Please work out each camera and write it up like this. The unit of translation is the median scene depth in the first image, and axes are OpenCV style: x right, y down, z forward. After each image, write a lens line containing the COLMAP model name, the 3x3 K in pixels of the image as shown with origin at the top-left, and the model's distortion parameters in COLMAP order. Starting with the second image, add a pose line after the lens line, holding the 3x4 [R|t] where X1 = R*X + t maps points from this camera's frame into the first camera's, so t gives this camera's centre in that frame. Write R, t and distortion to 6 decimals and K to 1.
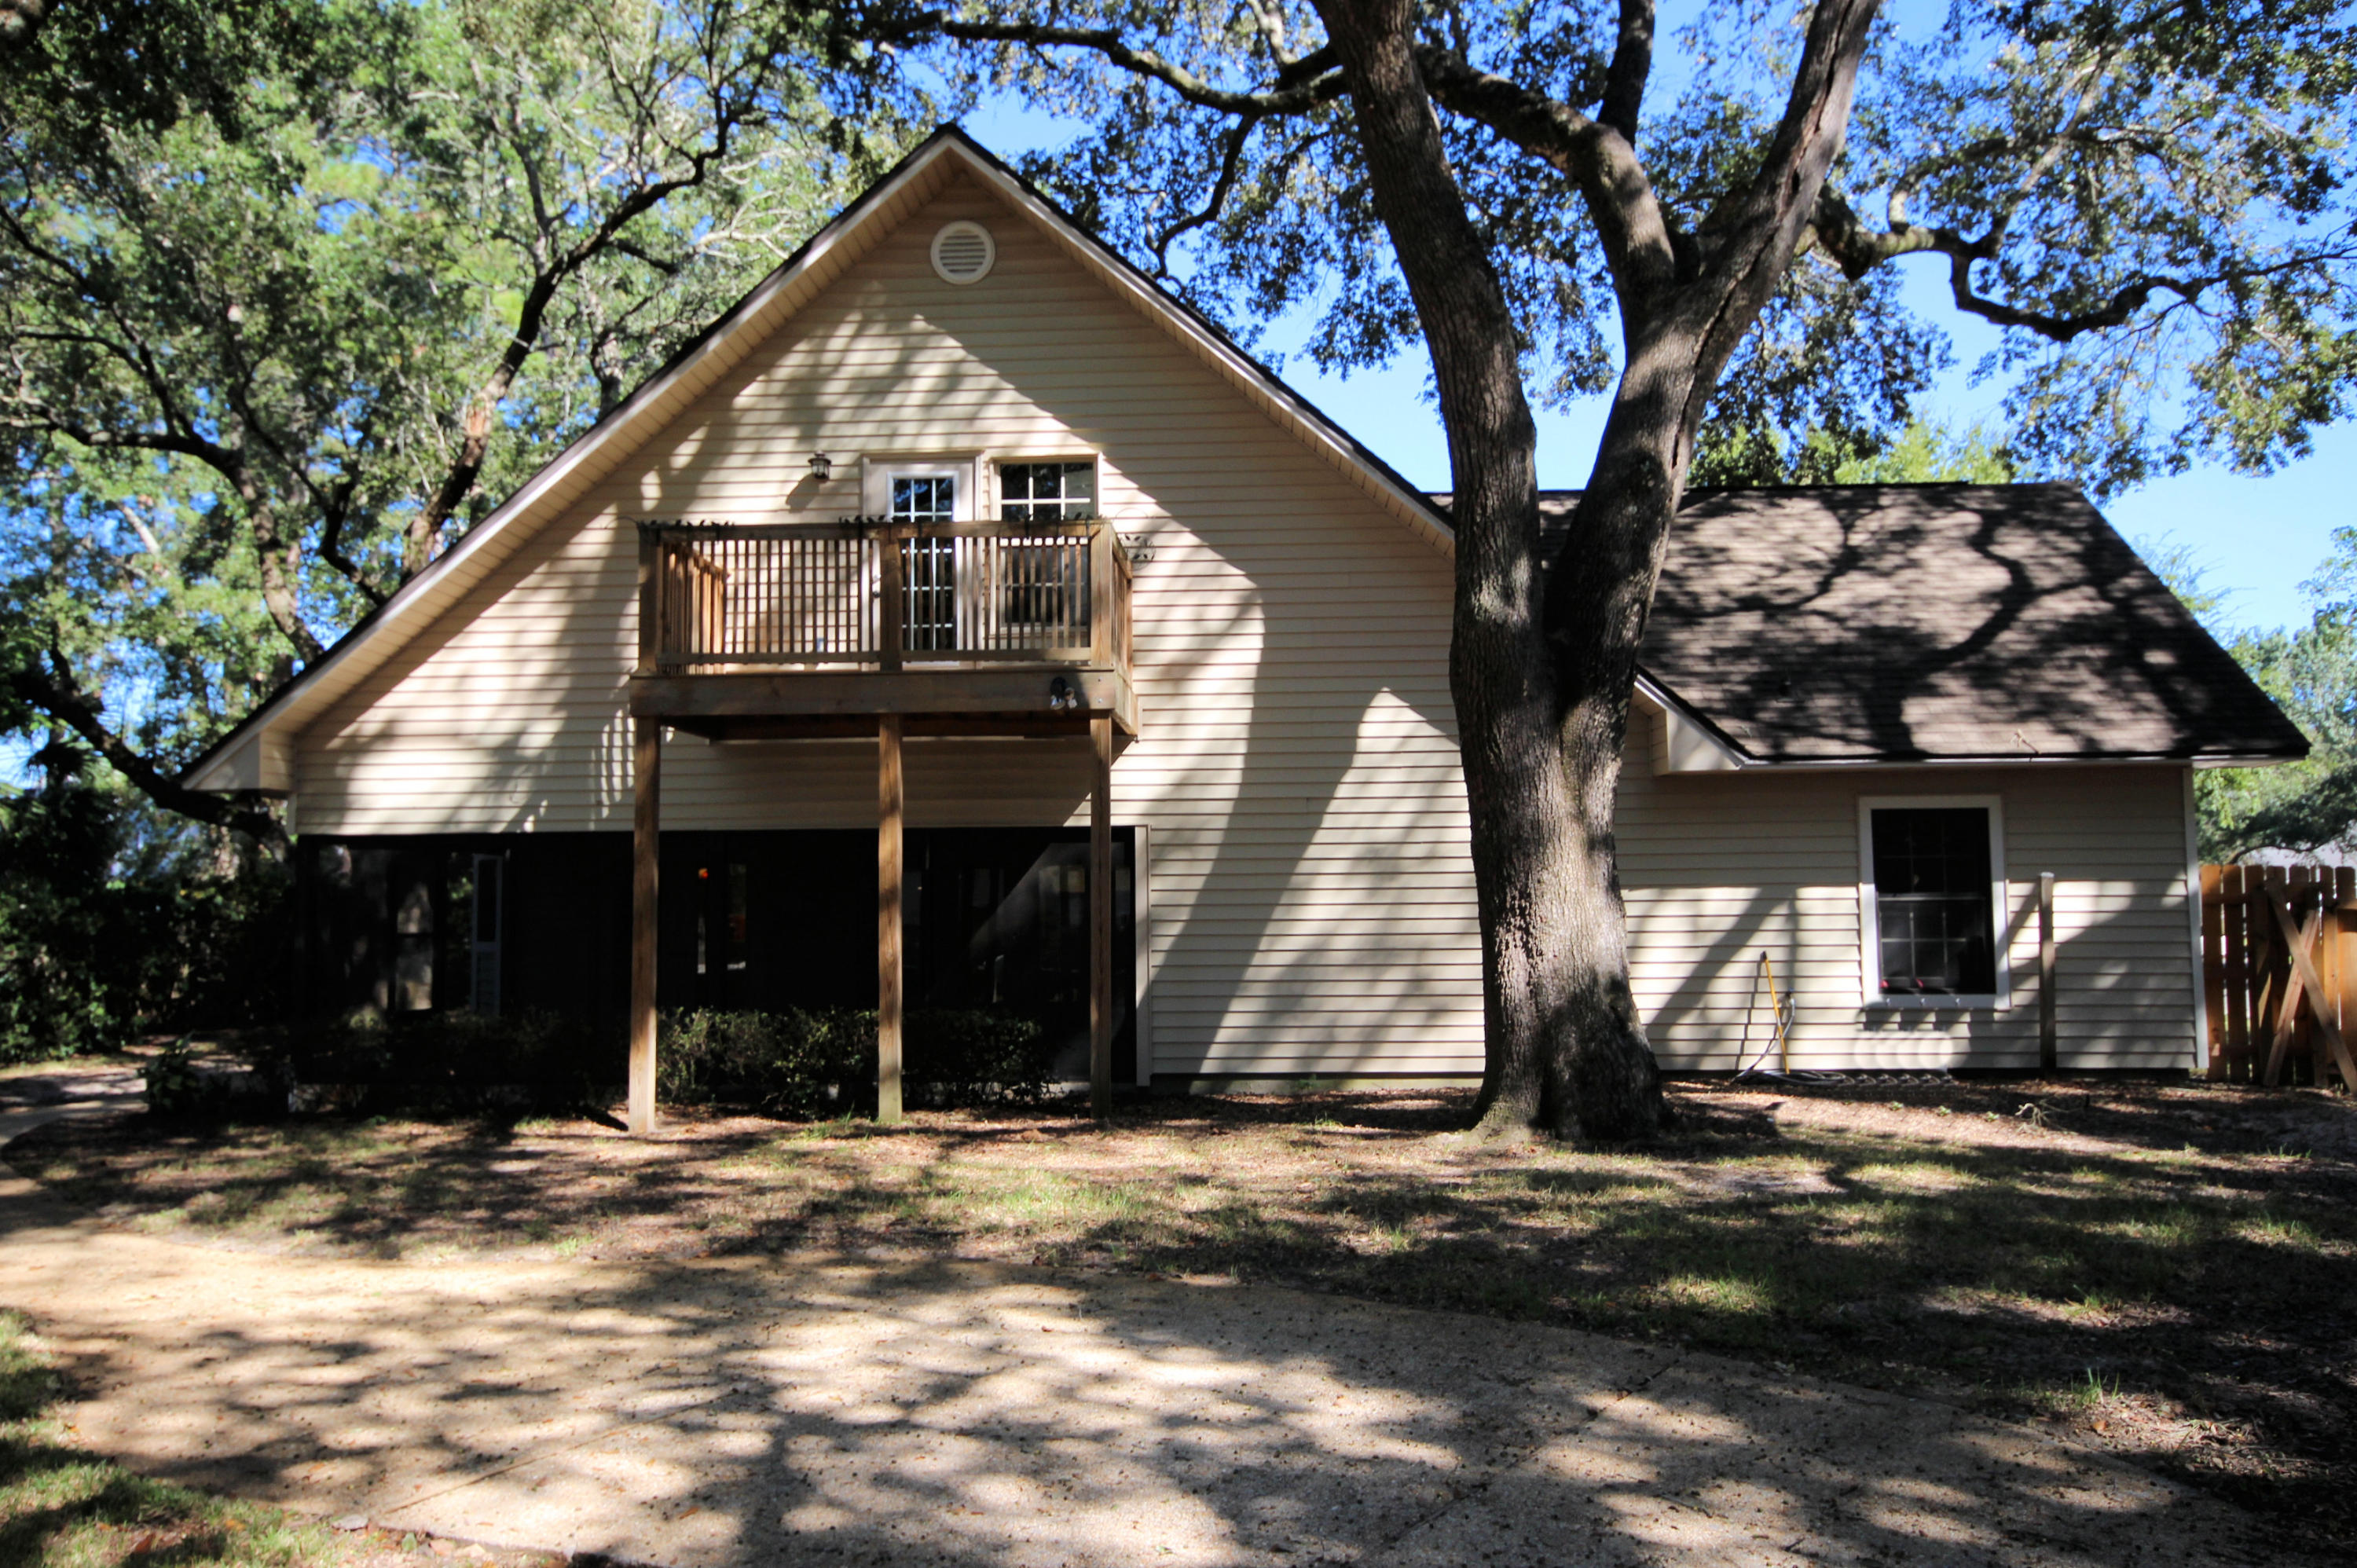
lens RADIAL K [[1734.1, 0, 1169.5], [0, 1734.1, 782.4], [0, 0, 1]] dist [0.035701, 0.011298]
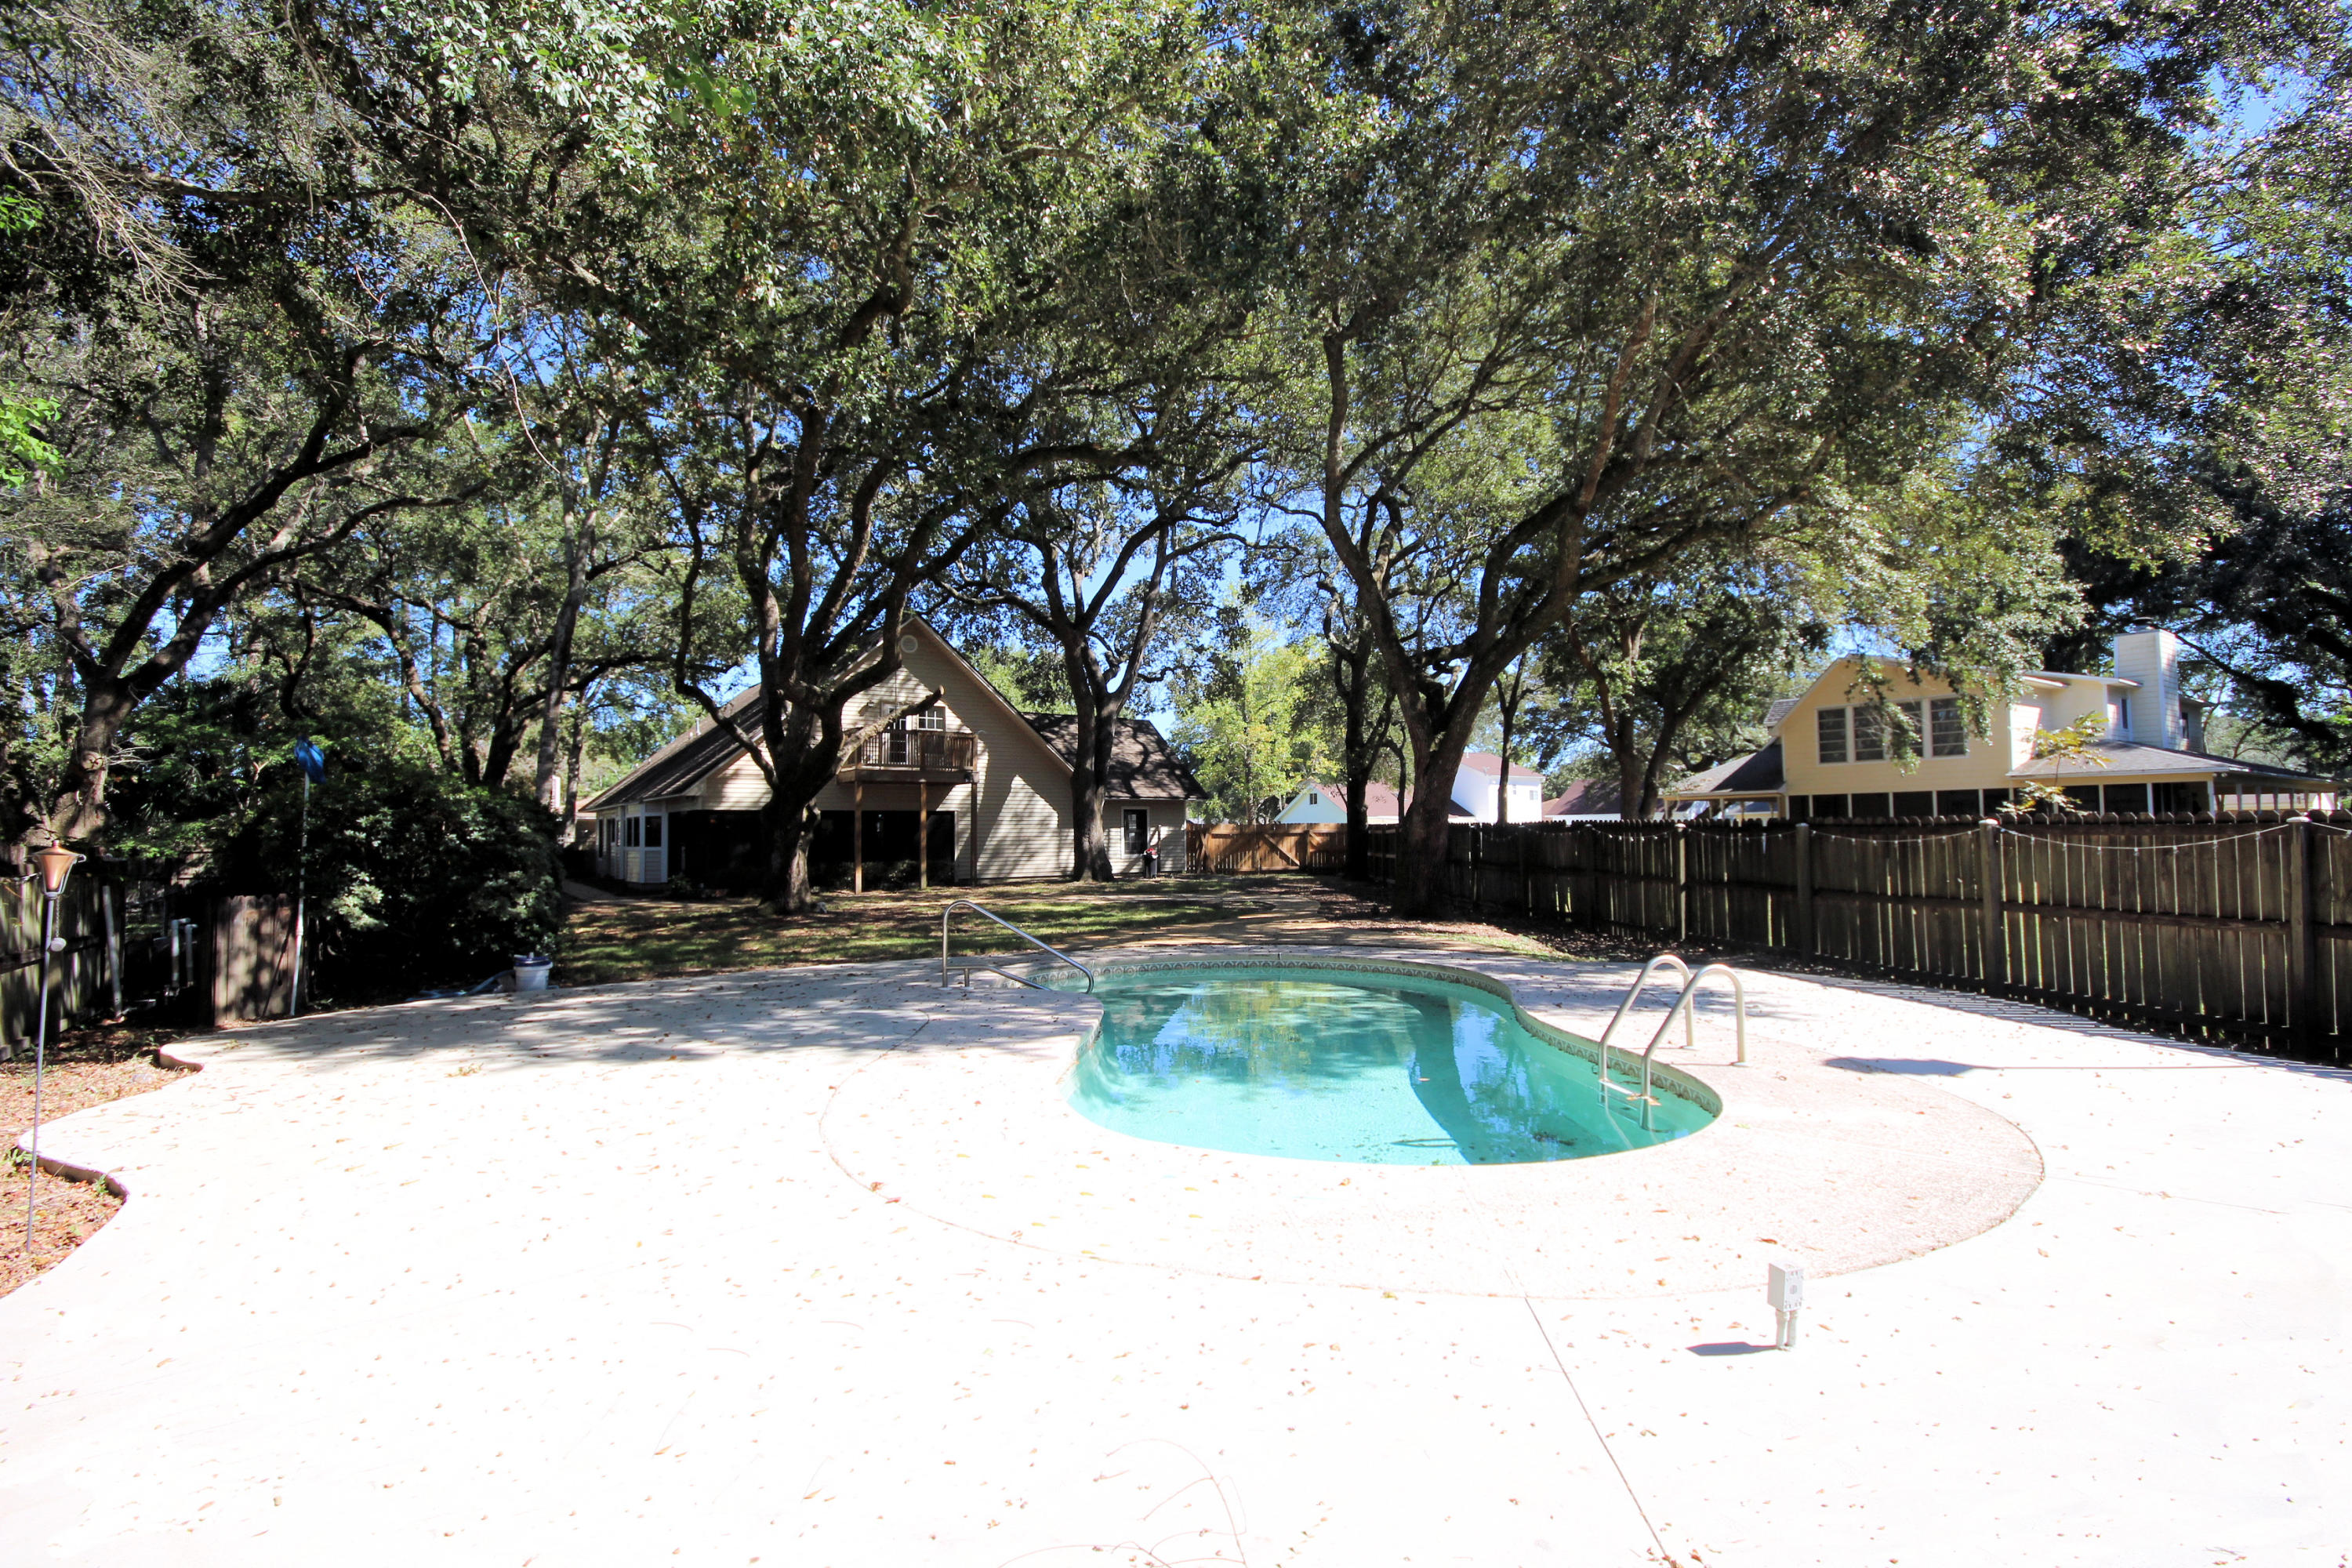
lens RADIAL K [[1089.1, 0, 1173.2], [0, 1089.1, 769.0], [0, 0, 1]] dist [0.016047, 0.000203]
pose [[0.792313, 0.036282, 0.609035, -1.026888], [-0.040777, 0.999147, -0.006474, -0.062555], [-0.608751, -0.019705, 0.793117, -1.053065]]
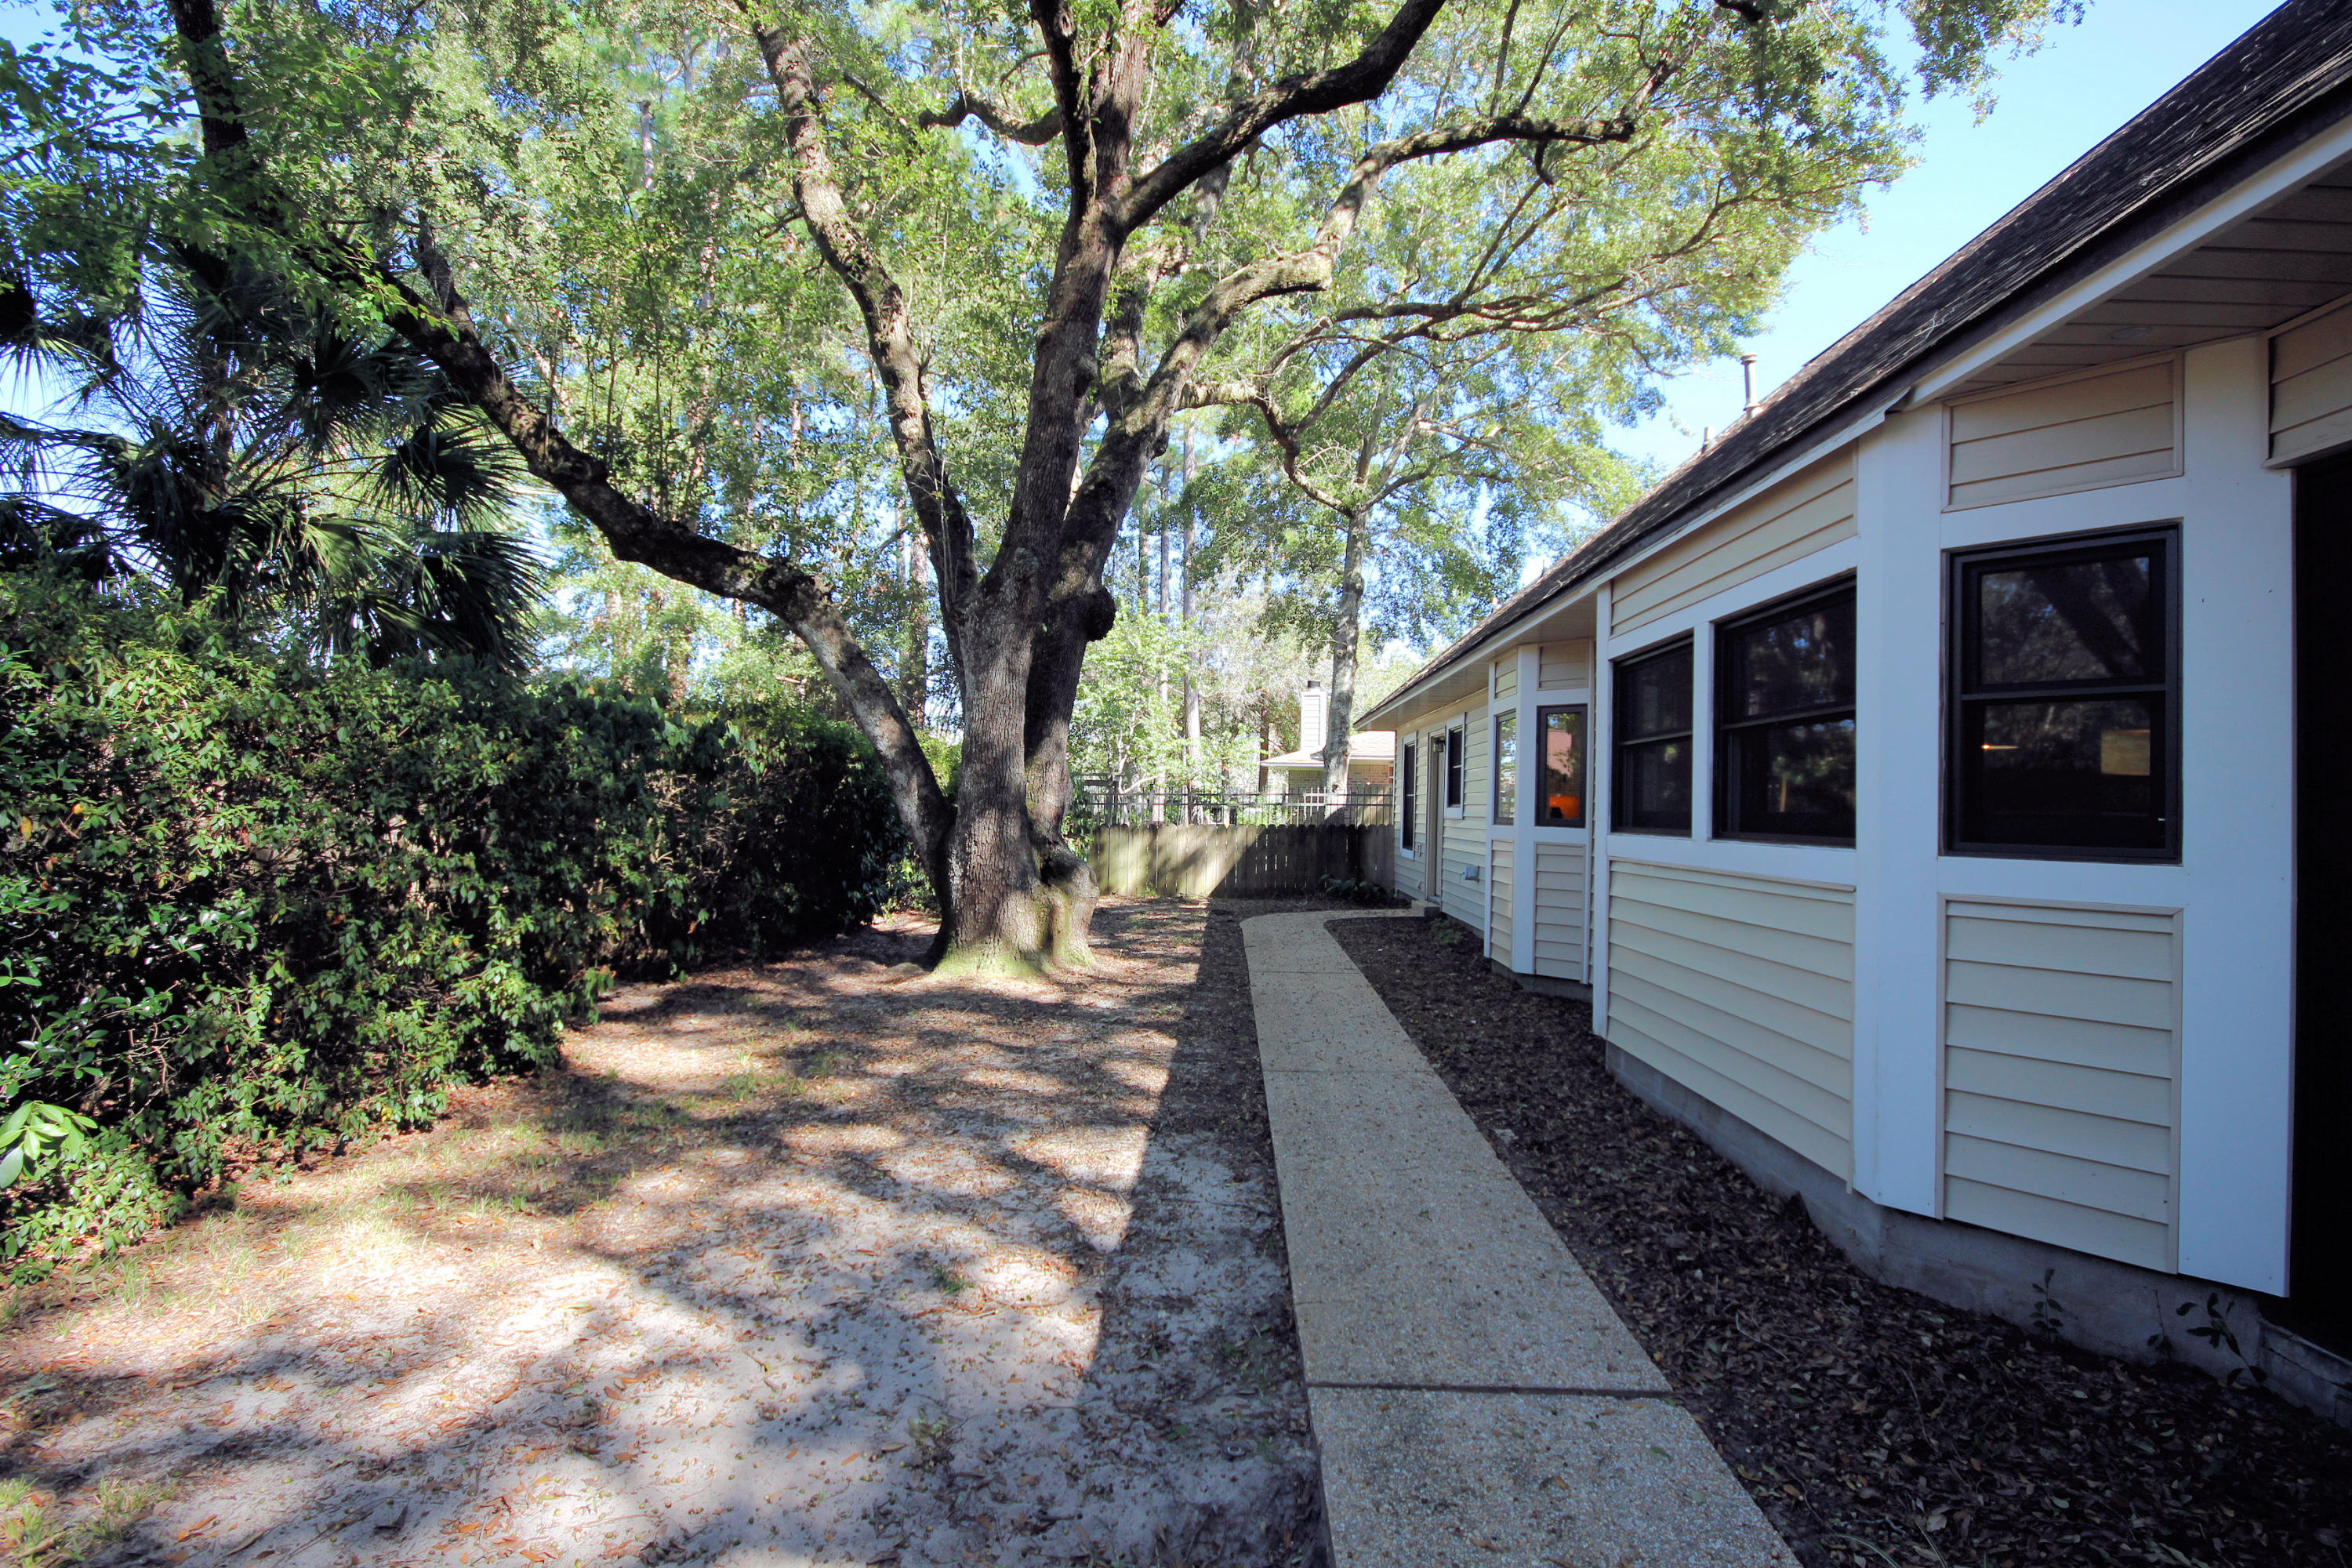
lens RADIAL K [[1089.1, 0, 1188.8], [0, 1089.1, 787.6], [0, 0, 1]] dist [0.016047, 0.000203]
pose [[0.999600, 0.027220, 0.007729, -0.676778], [-0.027627, 0.997890, 0.058748, 0.100266], [-0.006114, -0.058938, 0.998243, 1.113745]]
